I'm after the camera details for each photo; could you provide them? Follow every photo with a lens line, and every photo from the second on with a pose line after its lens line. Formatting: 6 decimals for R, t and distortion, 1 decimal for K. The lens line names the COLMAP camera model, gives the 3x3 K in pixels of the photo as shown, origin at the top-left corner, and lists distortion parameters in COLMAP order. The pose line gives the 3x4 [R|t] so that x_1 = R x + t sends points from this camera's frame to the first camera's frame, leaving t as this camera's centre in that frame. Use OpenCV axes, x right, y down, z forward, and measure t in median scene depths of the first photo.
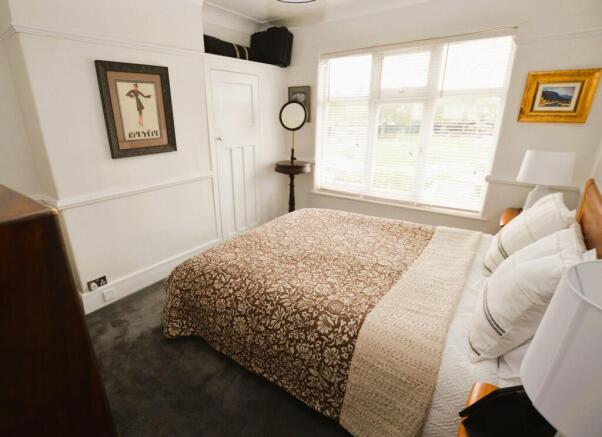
lens RADIAL K [[296.4, 0, 269.3], [0, 296.4, 219.7], [0, 0, 1]] dist [-0.013798, -0.000231]
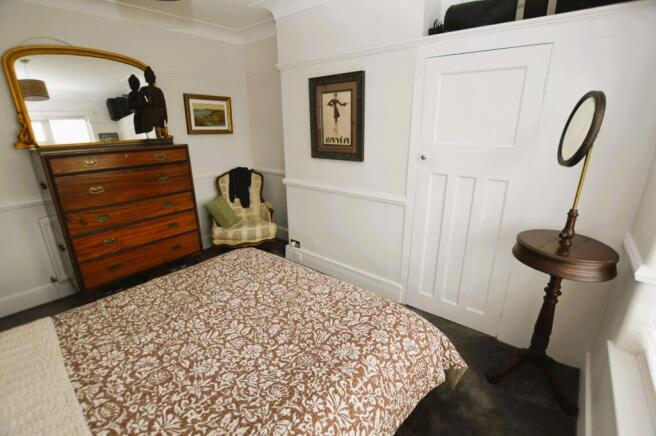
lens RADIAL K [[299.1, 0, 331.2], [0, 299.1, 216.2], [0, 0, 1]] dist [-0.018788, -0.000344]
pose [[0.000954, 0.318510, -0.947919, 0.680567], [-0.324368, 0.896765, 0.300996, -0.365671], [0.945930, 0.307187, 0.104170, 0.965948]]
